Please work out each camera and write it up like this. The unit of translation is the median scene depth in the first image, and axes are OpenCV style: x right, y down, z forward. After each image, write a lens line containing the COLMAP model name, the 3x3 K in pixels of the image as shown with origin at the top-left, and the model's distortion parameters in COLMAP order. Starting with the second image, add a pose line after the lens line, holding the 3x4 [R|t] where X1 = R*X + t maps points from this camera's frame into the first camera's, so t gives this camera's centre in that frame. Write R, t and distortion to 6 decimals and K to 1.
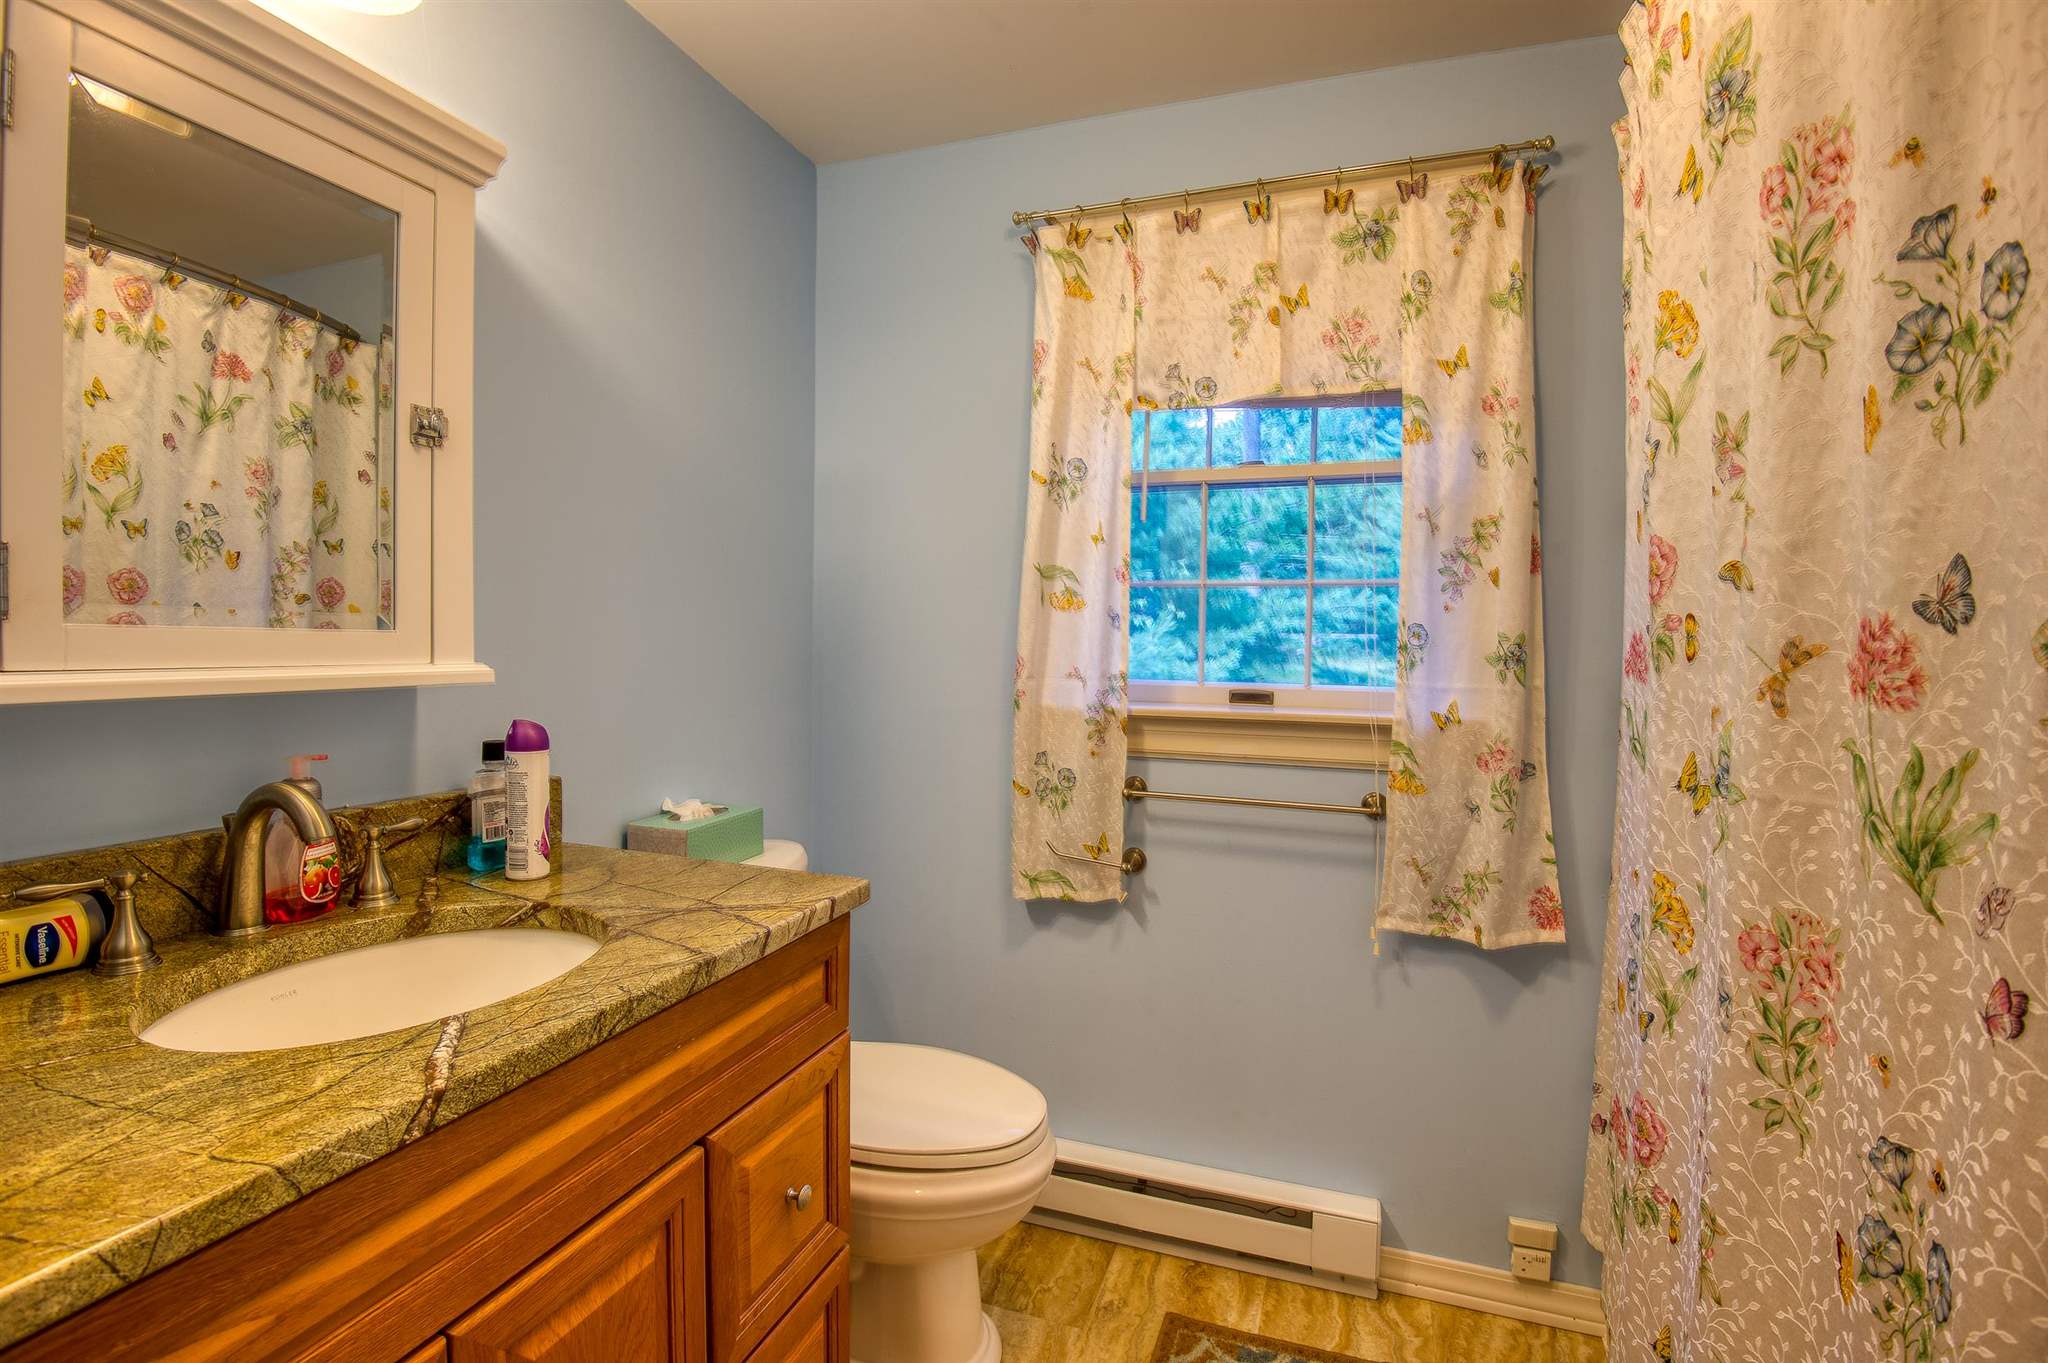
lens RADIAL K [[939.4, 0, 1031.5], [0, 939.4, 676.5], [0, 0, 1]] dist [-0.004262, -0.025823]
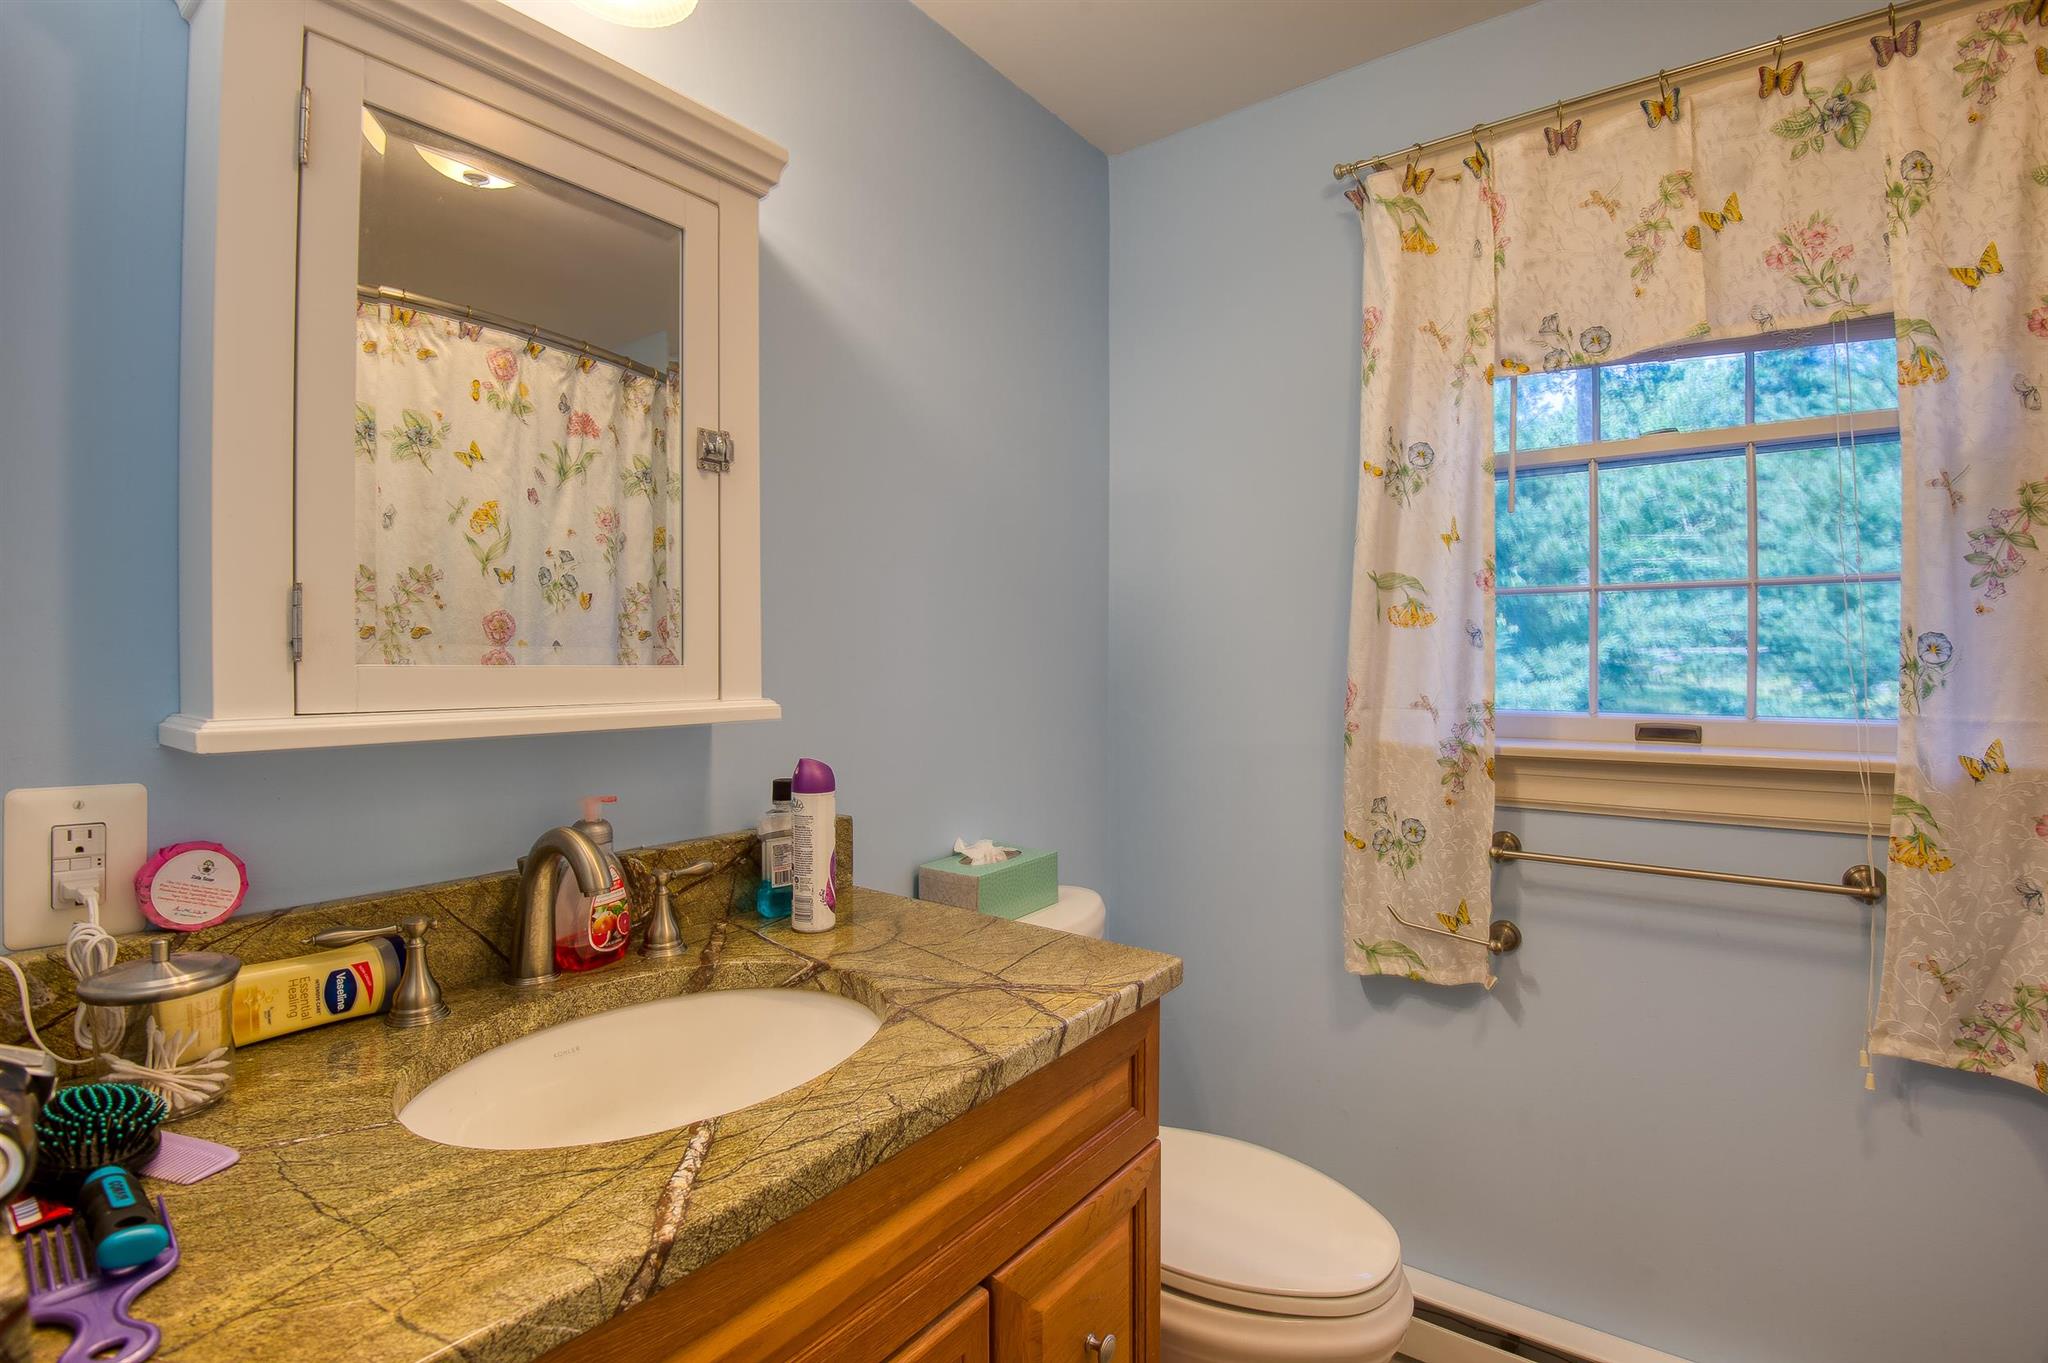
lens RADIAL K [[939.4, 0, 1031.5], [0, 939.4, 676.5], [0, 0, 1]] dist [-0.004262, -0.025823]
pose [[0.953604, -0.012323, -0.300810, -0.037059], [0.004773, 0.999655, -0.025821, -0.007747], [0.301024, 0.023187, 0.953334, 0.130112]]
